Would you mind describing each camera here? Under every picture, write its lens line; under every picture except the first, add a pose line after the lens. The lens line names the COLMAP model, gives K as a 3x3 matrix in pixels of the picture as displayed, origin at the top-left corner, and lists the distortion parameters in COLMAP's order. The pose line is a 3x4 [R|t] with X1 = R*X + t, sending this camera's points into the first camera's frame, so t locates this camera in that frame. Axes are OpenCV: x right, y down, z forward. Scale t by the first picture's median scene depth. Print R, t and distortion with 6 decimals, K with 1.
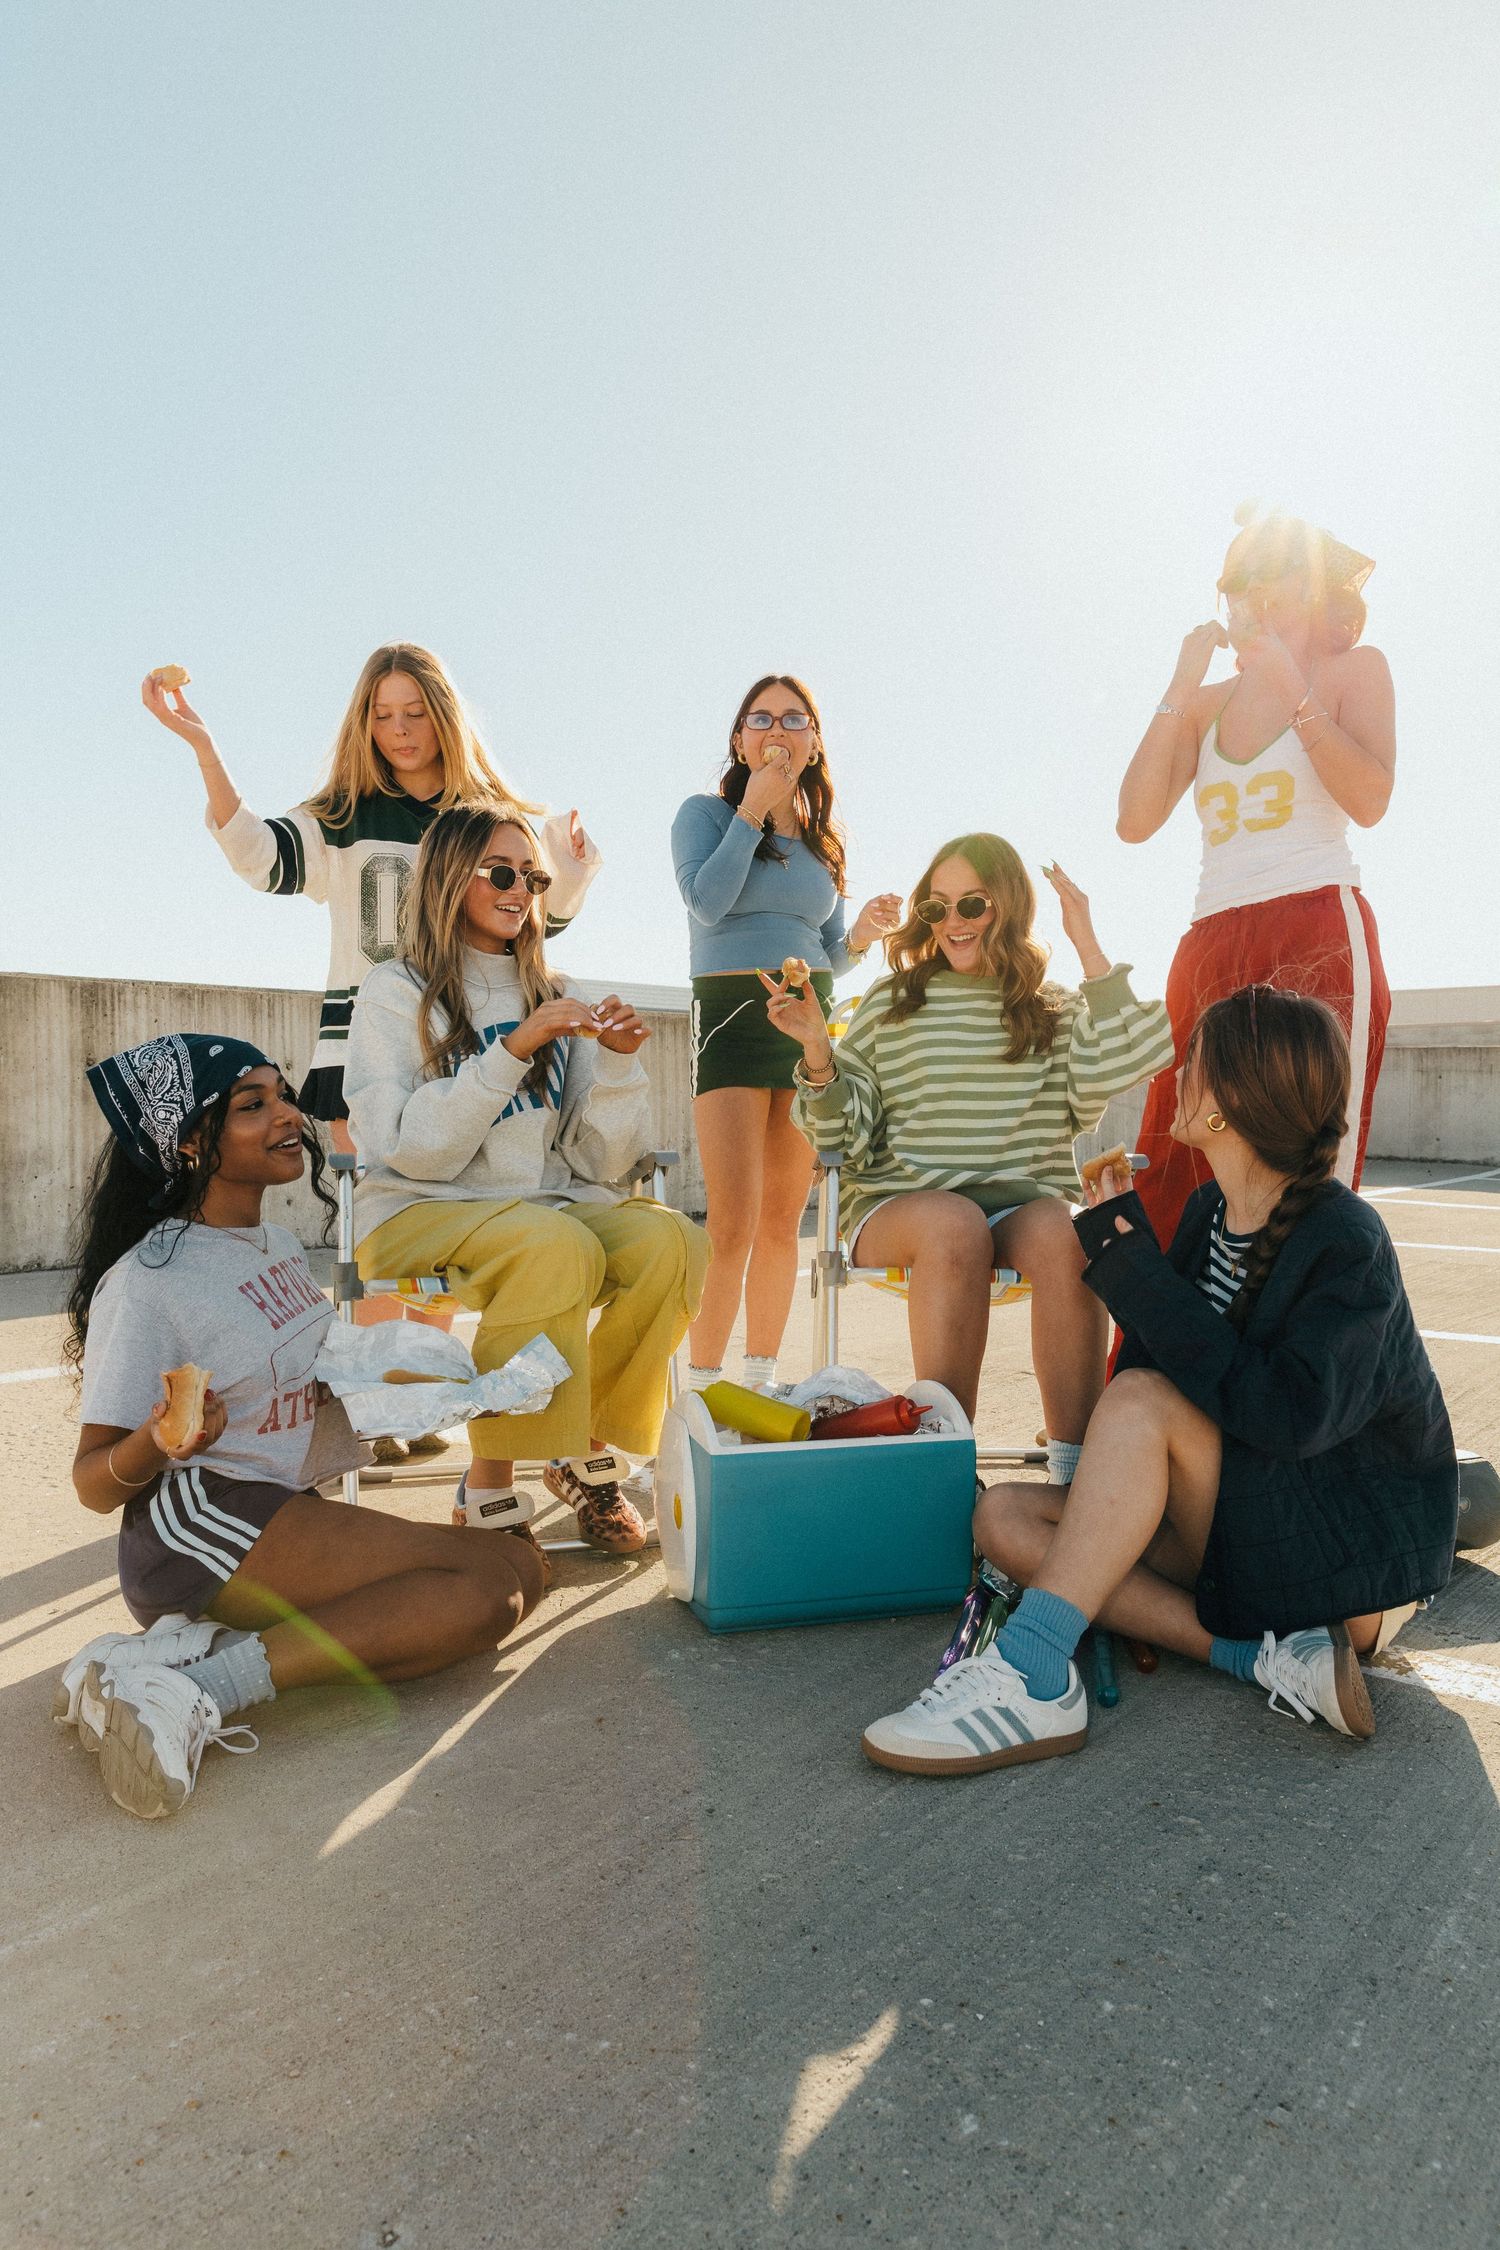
lens RADIAL K [[1536.0, 0, 750.0], [0, 1536.0, 1125.0], [0, 0, 1]] dist [-0.003778, -0.000109]
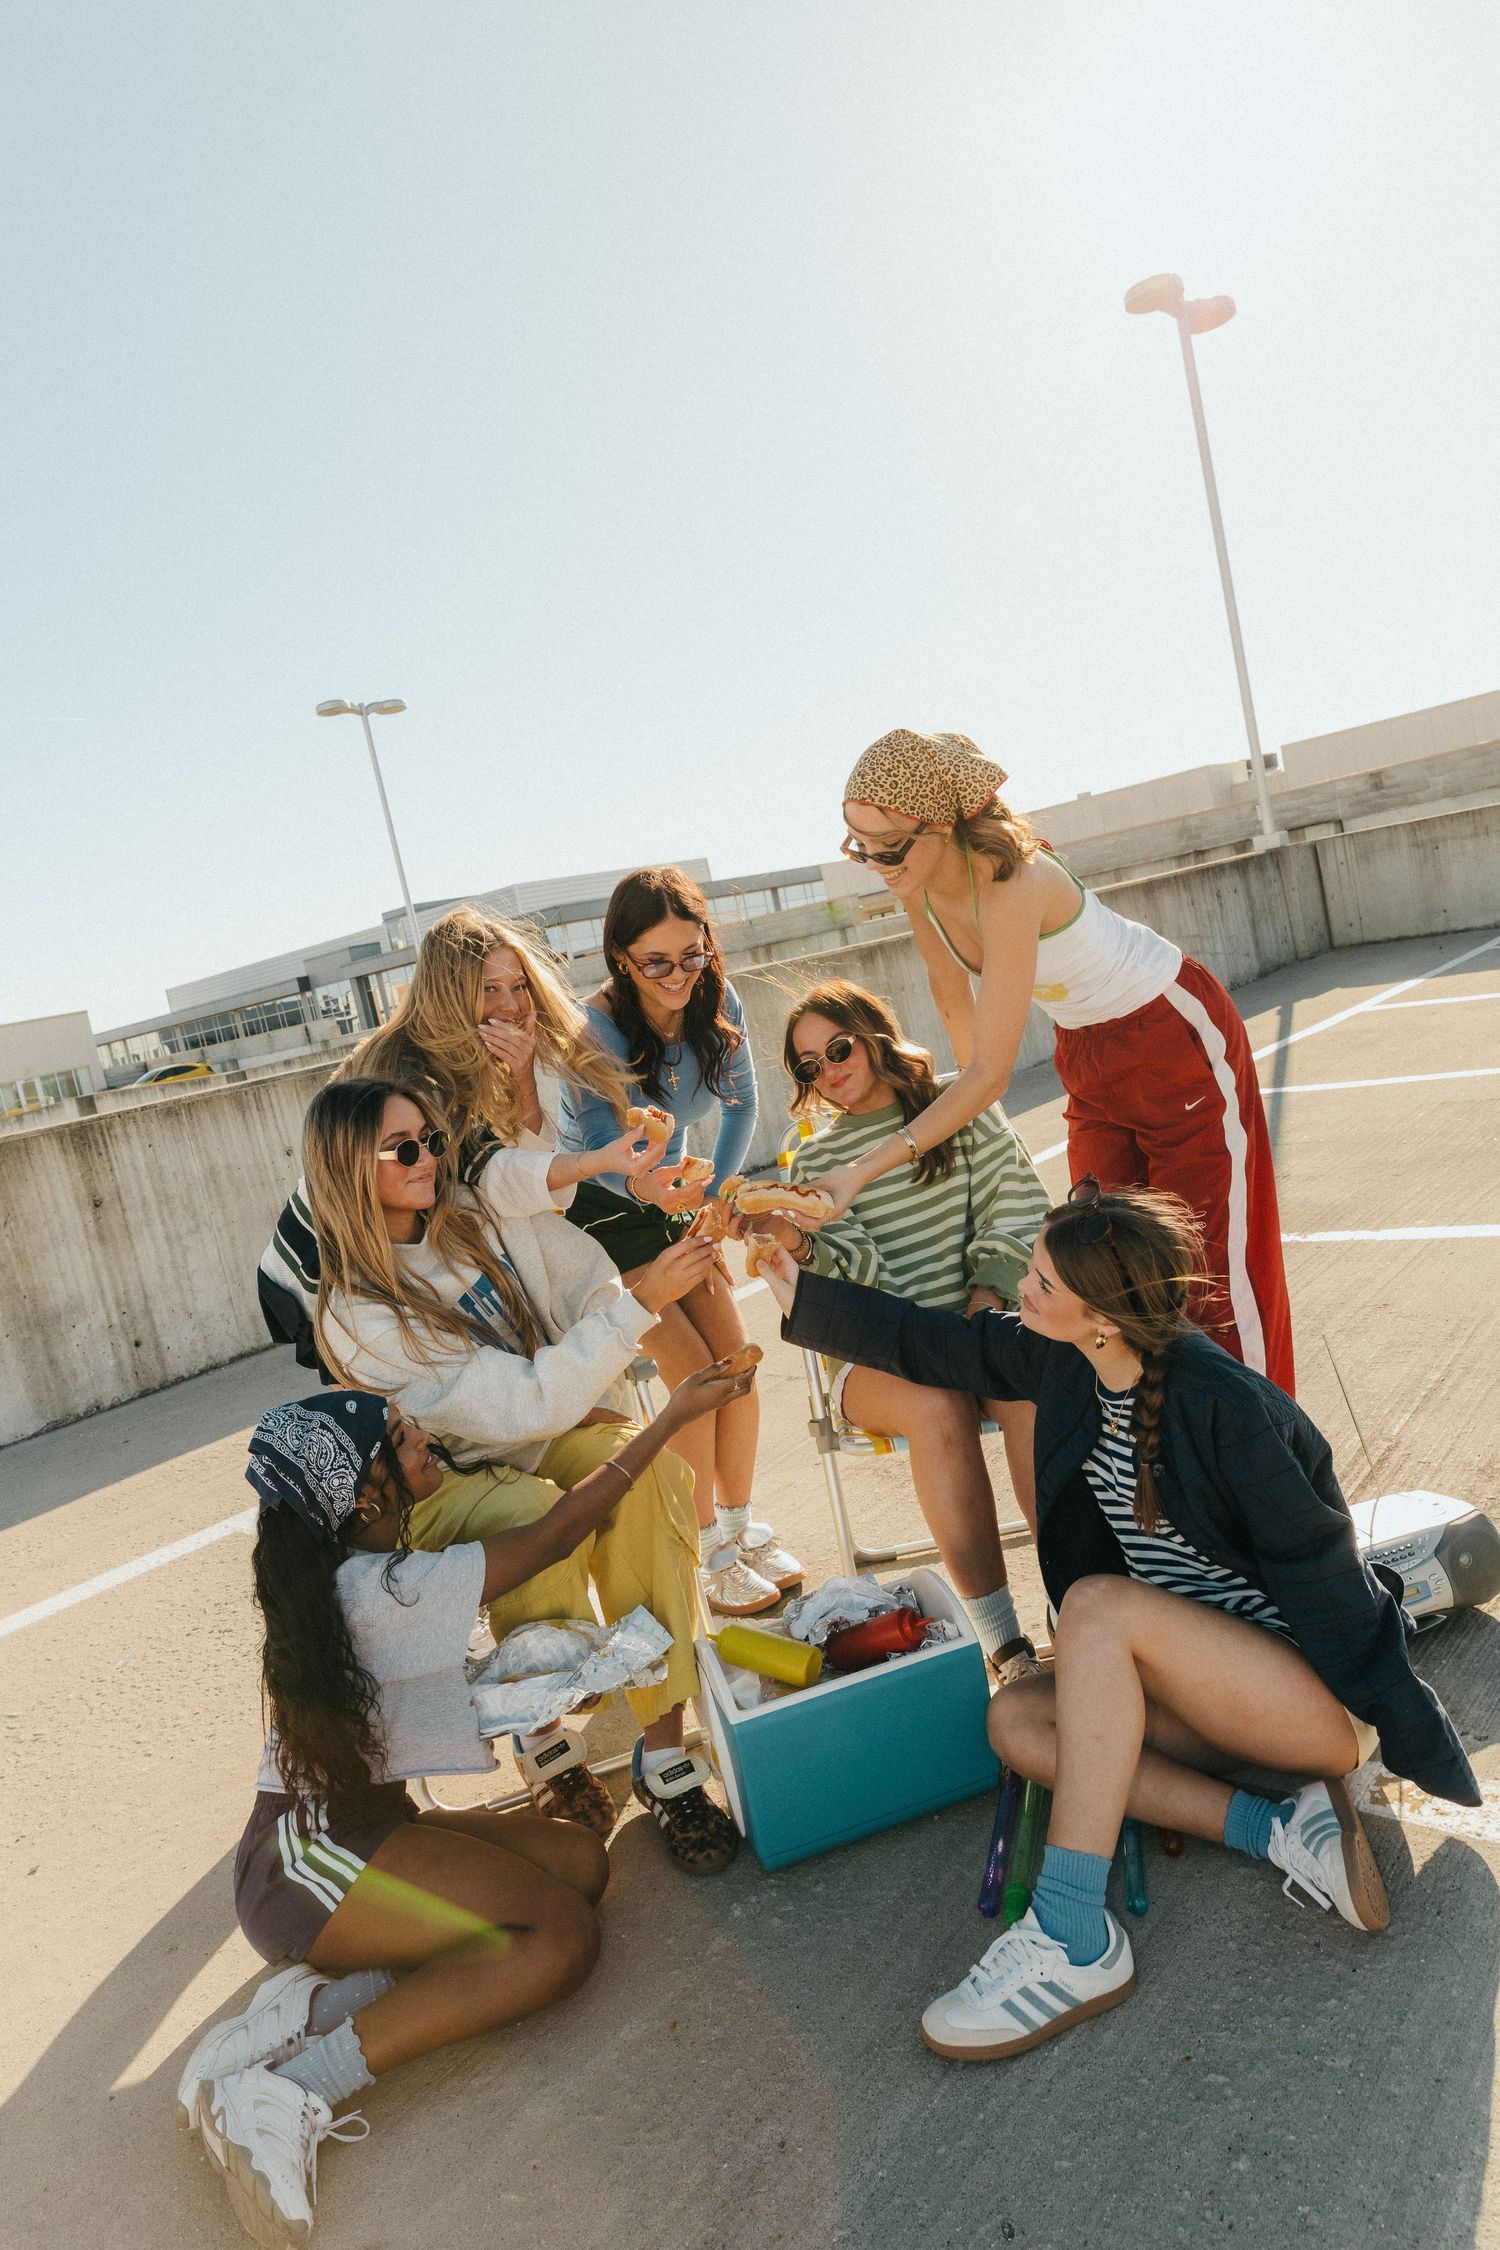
lens RADIAL K [[1538.5, 0, 750.0], [0, 1538.5, 1125.0], [0, 0, 1]] dist [0.000656, 0.004530]
pose [[0.978121, -0.205247, -0.033956, 0.116138], [0.207655, 0.973121, 0.099573, -0.313172], [0.012606, -0.104446, 0.994451, -0.008134]]
